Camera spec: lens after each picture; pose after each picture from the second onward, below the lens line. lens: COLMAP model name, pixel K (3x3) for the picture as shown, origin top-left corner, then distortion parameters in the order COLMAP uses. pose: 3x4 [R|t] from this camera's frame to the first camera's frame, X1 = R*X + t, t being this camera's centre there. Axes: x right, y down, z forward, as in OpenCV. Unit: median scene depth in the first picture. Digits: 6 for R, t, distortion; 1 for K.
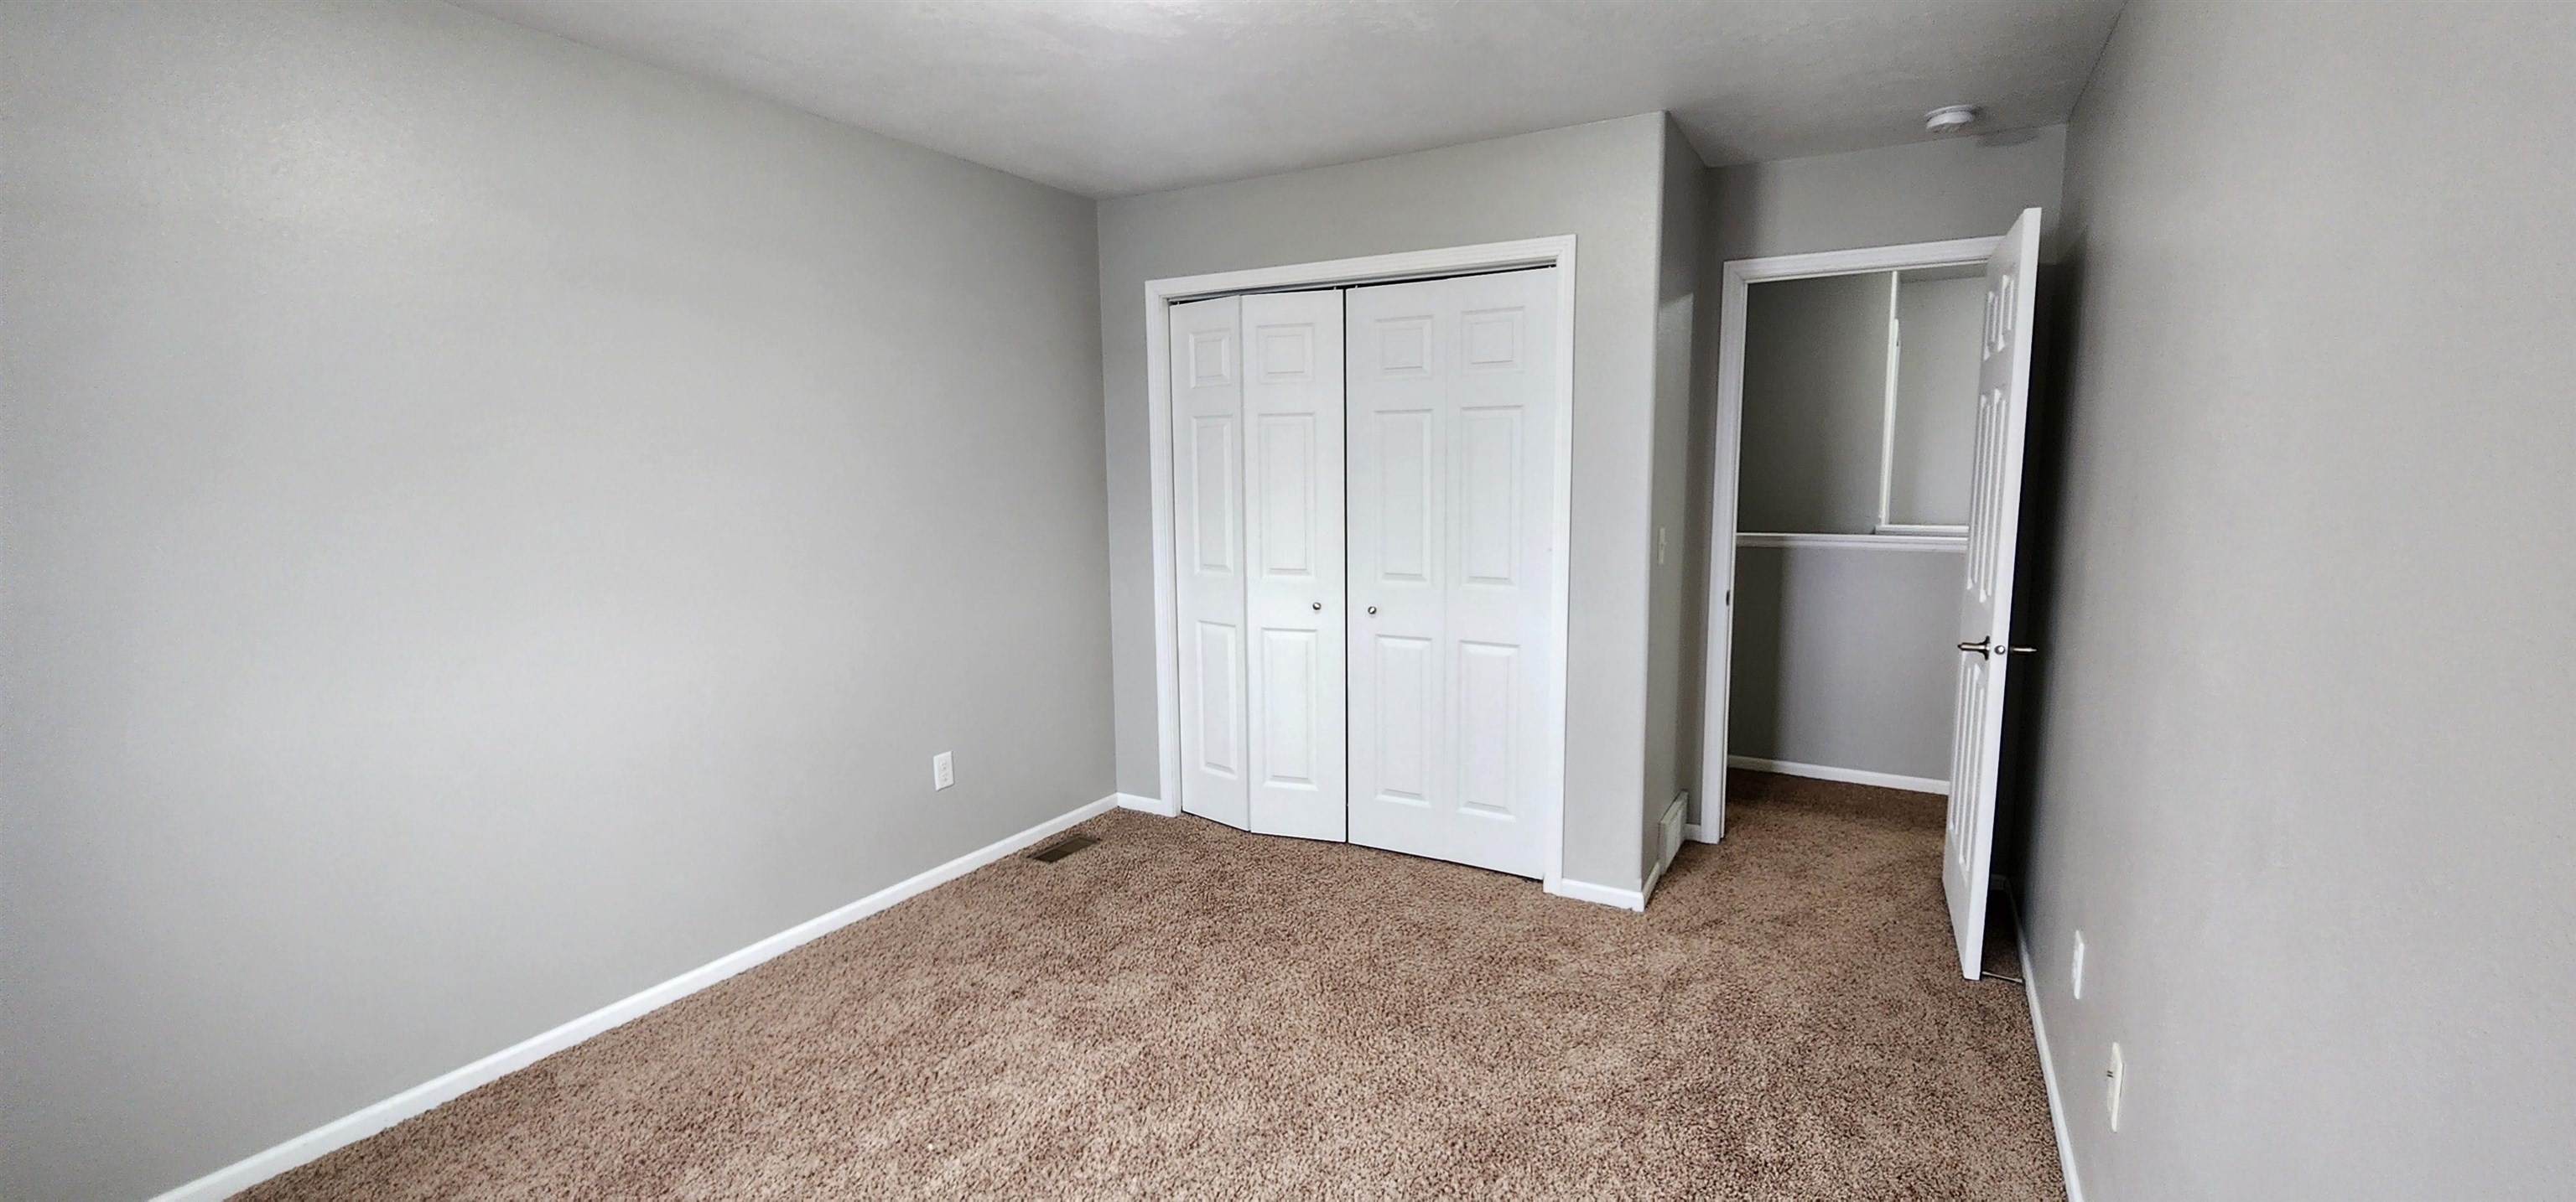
lens RADIAL K [[1049.0, 0, 1288.0], [0, 1049.0, 601.0], [0, 0, 1]] dist [0.002699, 0.000259]
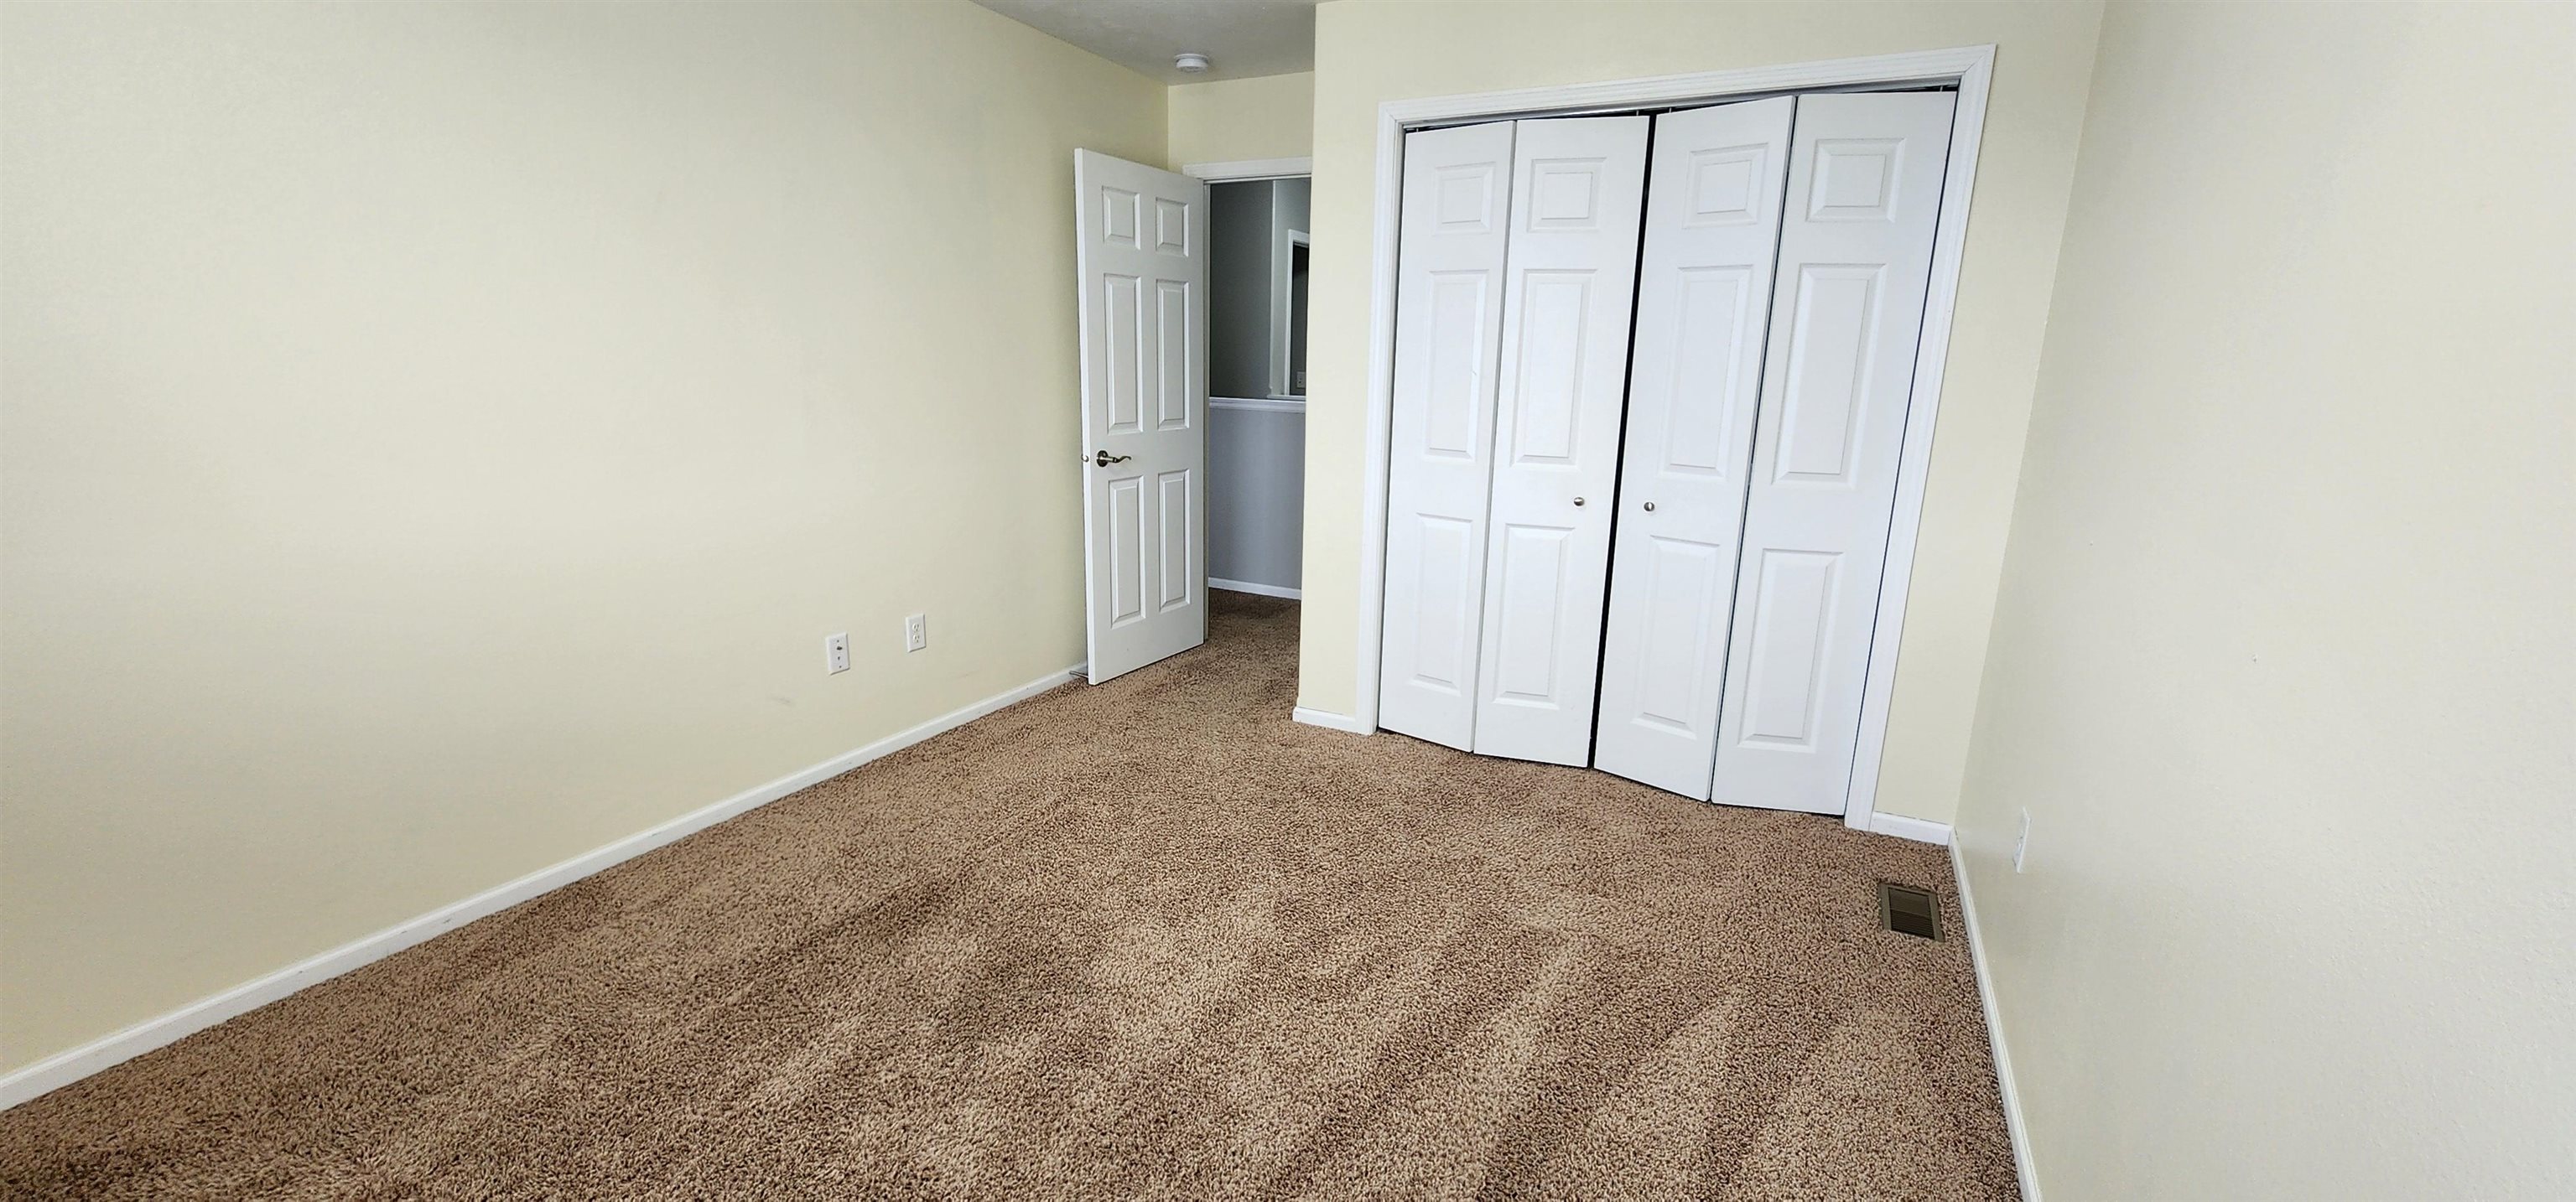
lens RADIAL K [[1087.6, 0, 1288.0], [0, 1087.6, 601.0], [0, 0, 1]] dist [-0.001802, 0.000021]
pose [[0.999450, 0.007734, 0.032257, -0.228374], [-0.011465, 0.993049, 0.117143, -0.014156], [-0.031127, -0.117448, 0.992591, 0.110038]]
